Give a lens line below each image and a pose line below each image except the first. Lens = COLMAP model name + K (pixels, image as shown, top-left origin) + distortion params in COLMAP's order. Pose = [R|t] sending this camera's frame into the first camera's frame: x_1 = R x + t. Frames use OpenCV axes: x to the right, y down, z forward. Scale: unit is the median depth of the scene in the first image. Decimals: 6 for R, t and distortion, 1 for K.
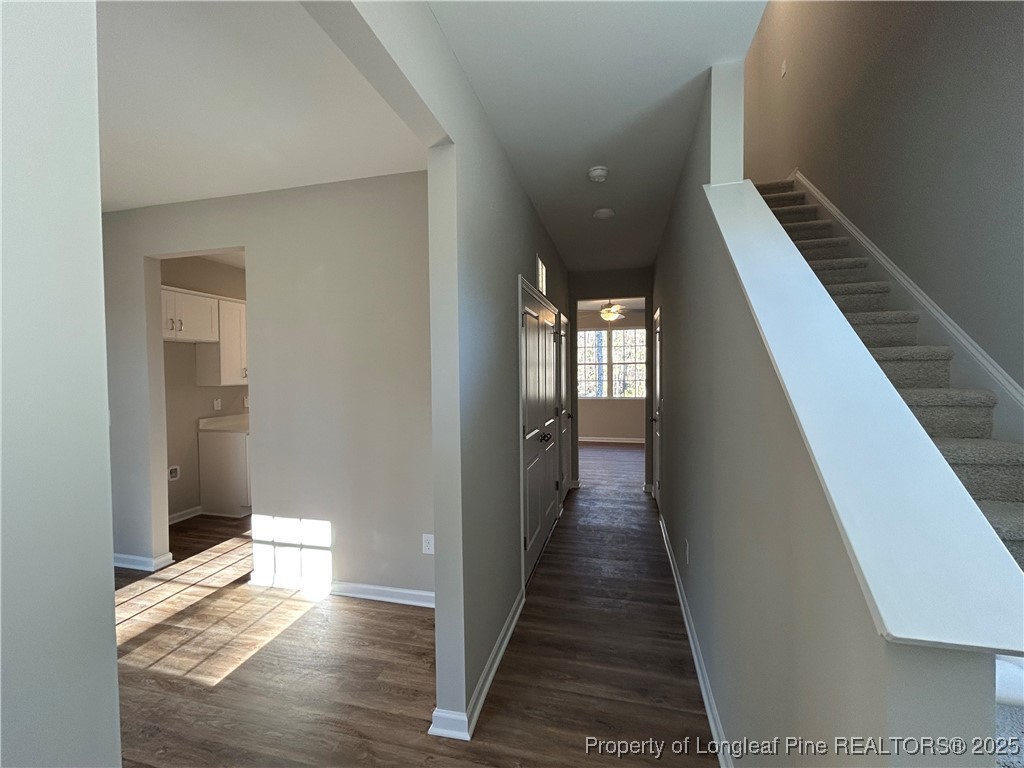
lens RADIAL K [[414.1, 0, 512.2], [0, 414.1, 382.2], [0, 0, 1]] dist [-0.000185, 0.001550]
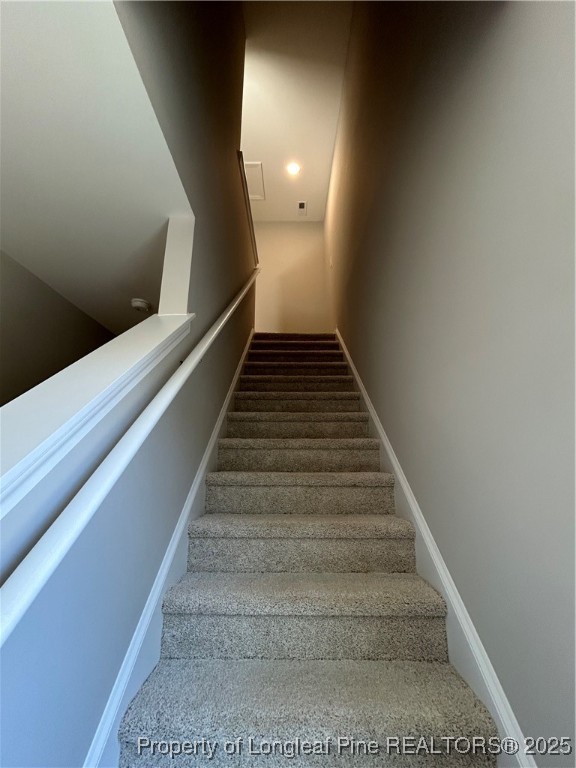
lens RADIAL K [[310.5, 0, 287.2], [0, 310.5, 386.3], [0, 0, 1]] dist [-0.000185, 0.001550]
pose [[0.972730, 0.074766, 0.219559, 0.562402], [-0.015018, 0.964937, -0.262050, -0.089795], [-0.231453, 0.251607, 0.939746, 0.206781]]
